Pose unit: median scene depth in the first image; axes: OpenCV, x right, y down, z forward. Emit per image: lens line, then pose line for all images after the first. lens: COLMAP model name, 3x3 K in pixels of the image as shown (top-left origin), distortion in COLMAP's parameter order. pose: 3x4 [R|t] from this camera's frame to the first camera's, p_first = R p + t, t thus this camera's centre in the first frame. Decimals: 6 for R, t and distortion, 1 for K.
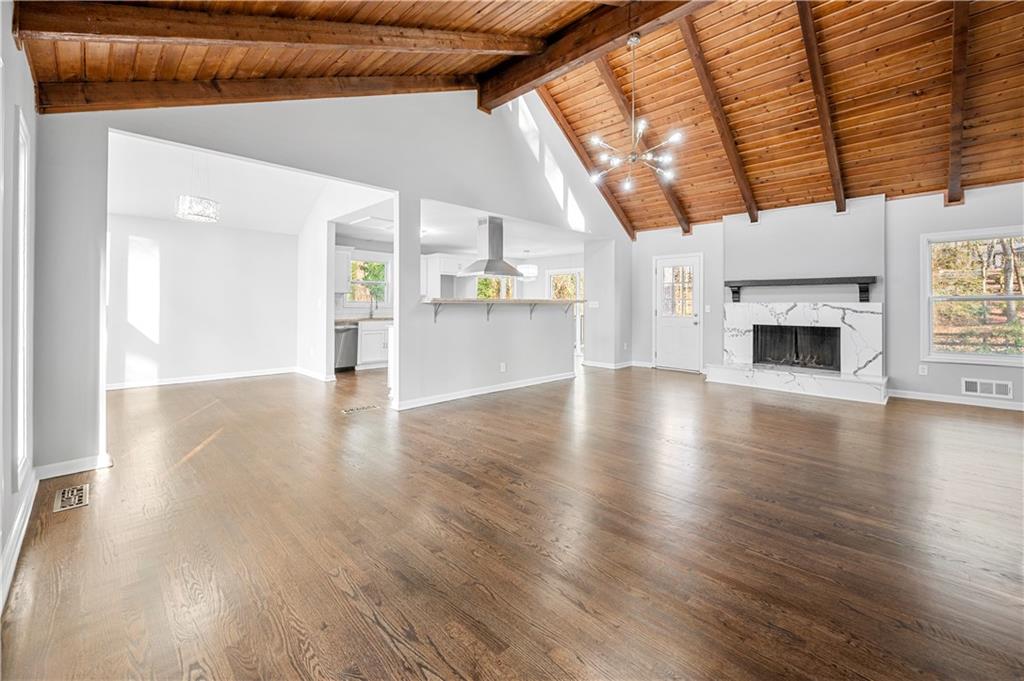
lens RADIAL K [[411.8, 0, 513.6], [0, 411.8, 300.6], [0, 0, 1]] dist [0.006020, -0.001047]
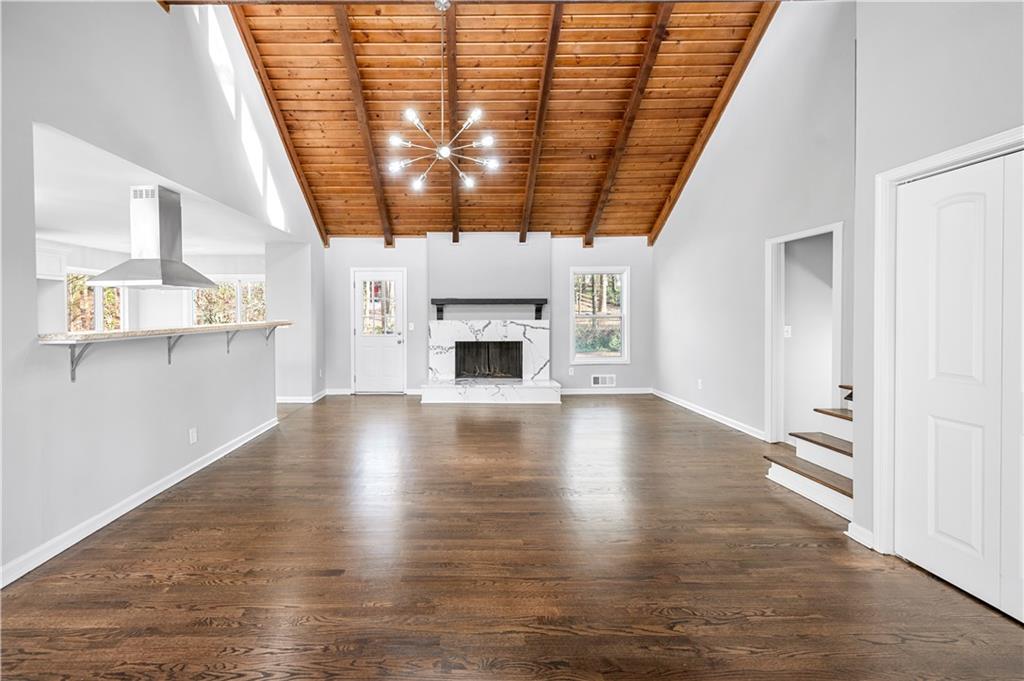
lens RADIAL K [[427.7, 0, 457.4], [0, 427.7, 318.6], [0, 0, 1]] dist [-0.000992, -0.000785]
pose [[0.715481, -0.017242, 0.698419, -0.174136], [-0.000752, 0.999676, 0.025449, -0.028628], [-0.698632, -0.018734, 0.715236, 0.244736]]
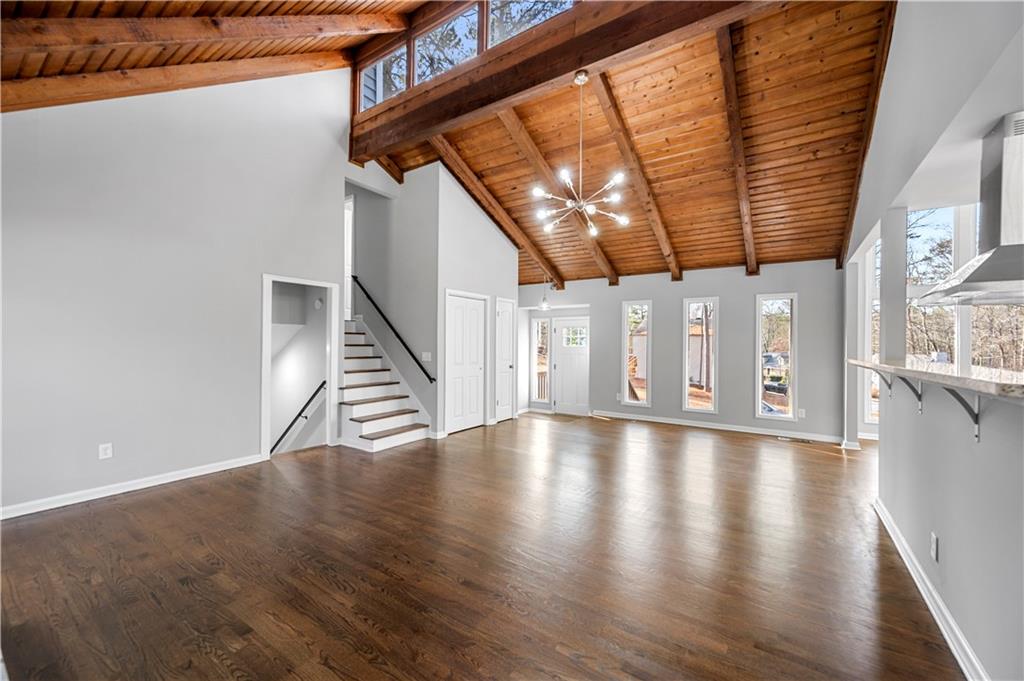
lens RADIAL K [[411.8, 0, 520.5], [0, 411.8, 341.3], [0, 0, 1]] dist [0.006020, -0.001047]
pose [[-0.982030, -0.015089, -0.188120, 0.381117], [-0.012504, 0.999810, -0.014925, -0.016142], [0.188310, -0.012304, -0.982033, 1.220539]]
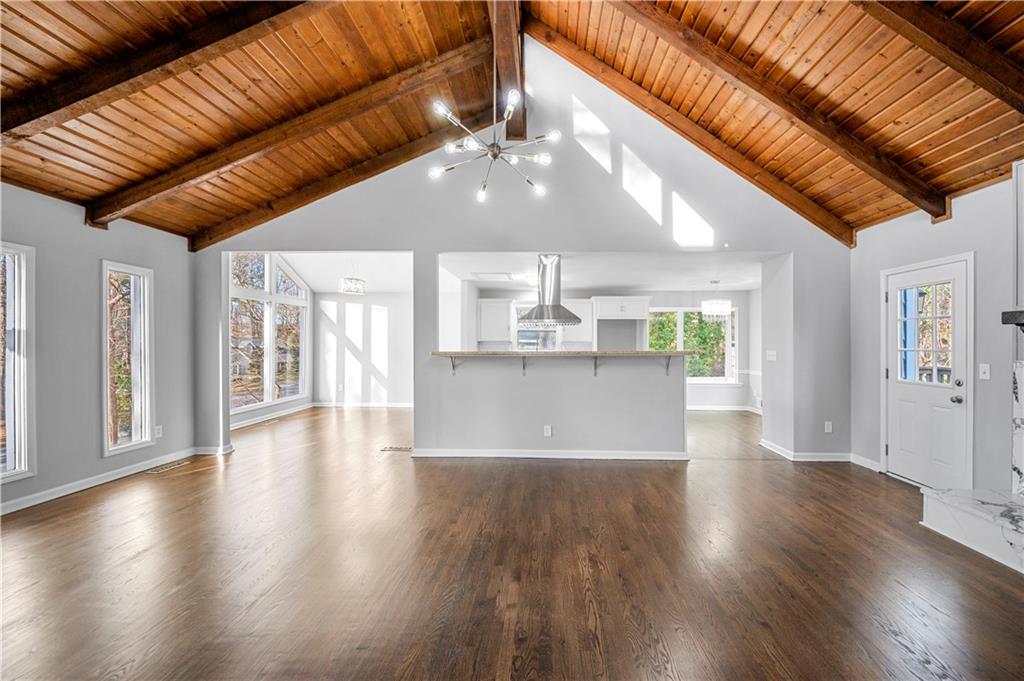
lens RADIAL K [[411.8, 0, 536.7], [0, 411.8, 342.2], [0, 0, 1]] dist [0.006020, -0.001047]
pose [[0.695404, -0.002713, -0.718614, 0.530114], [0.009066, 0.999946, 0.004998, -0.023861], [0.718562, -0.009991, 0.695391, 0.362859]]
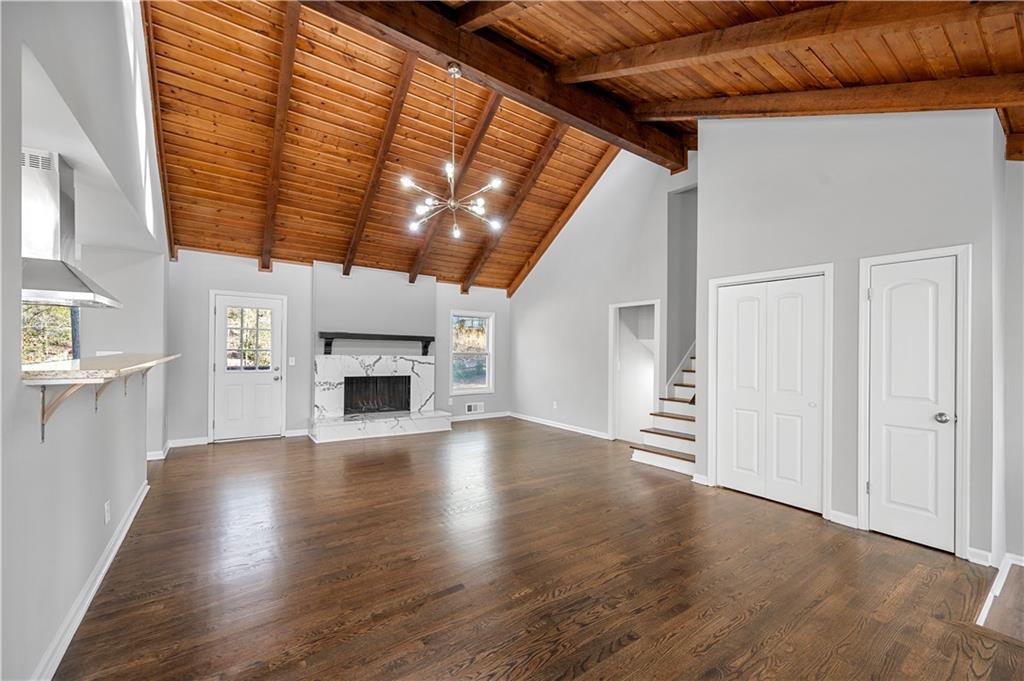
lens RADIAL K [[411.8, 0, 505.5], [0, 411.8, 349.6], [0, 0, 1]] dist [0.006020, -0.001047]
pose [[0.178696, 0.001514, 0.983903, -0.360217], [-0.029337, 0.999562, 0.003790, -0.025779], [-0.983467, -0.029542, 0.178663, 0.462260]]
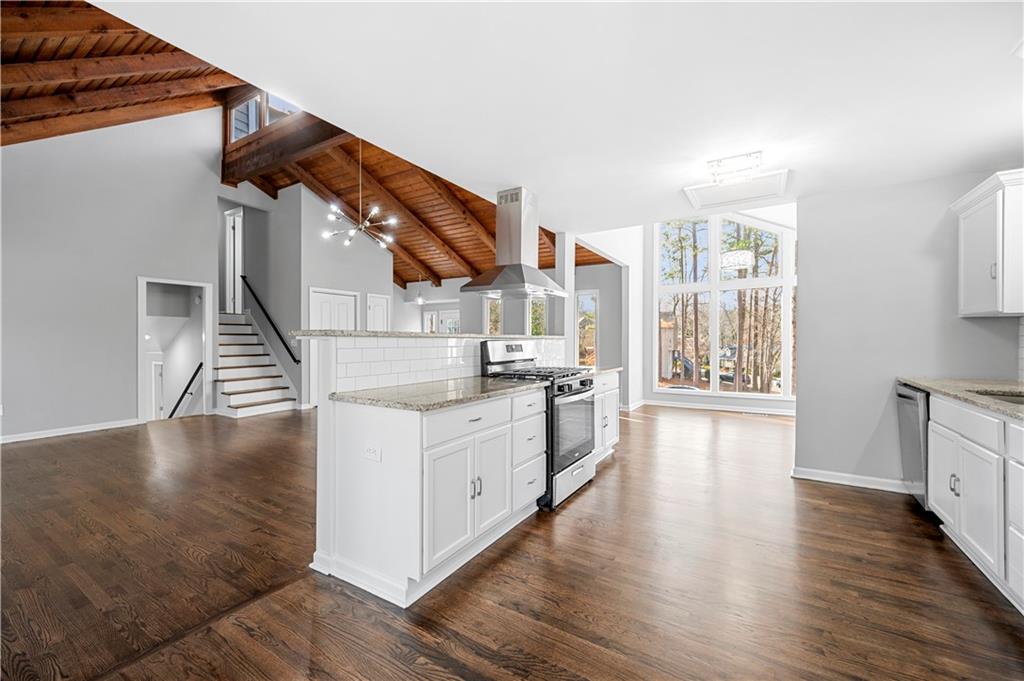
lens RADIAL K [[411.8, 0, 512.3], [0, 411.8, 339.1], [0, 0, 1]] dist [0.006020, -0.001047]
pose [[-0.973183, -0.004726, -0.229984, 0.082022], [-0.003046, 0.999966, -0.007660, 0.004570], [0.230013, -0.006754, -0.973164, 1.518945]]
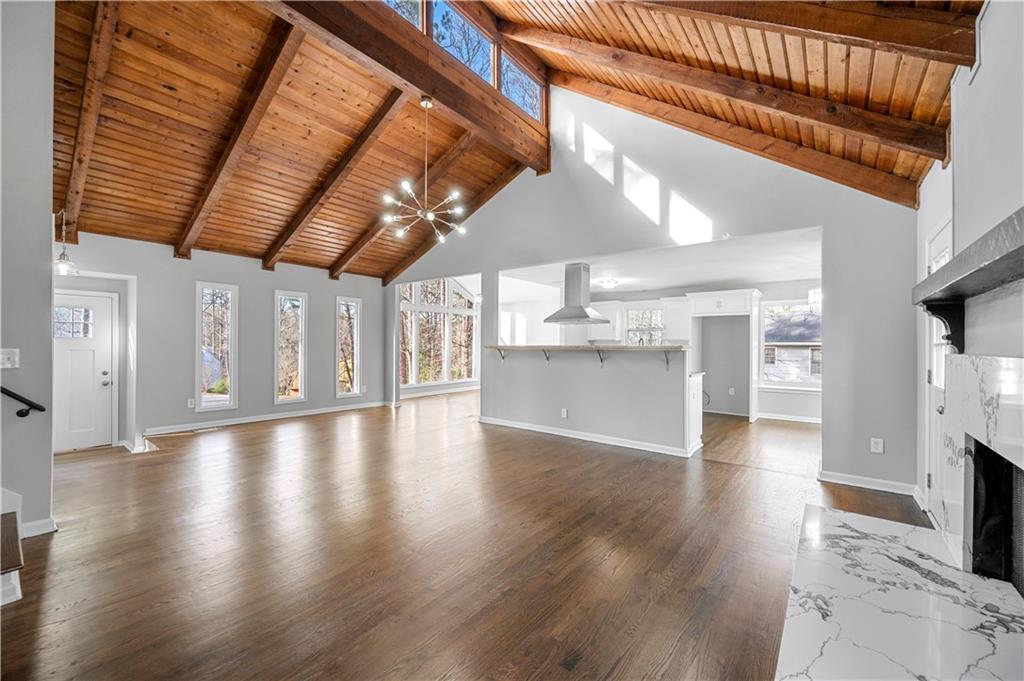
lens RADIAL K [[411.8, 0, 519.9], [0, 411.8, 339.3], [0, 0, 1]] dist [0.006020, -0.001047]
pose [[0.127950, -0.014005, -0.991682, 0.891556], [0.005353, 0.999895, -0.013430, -0.004814], [0.991766, -0.003590, 0.128012, 0.707640]]
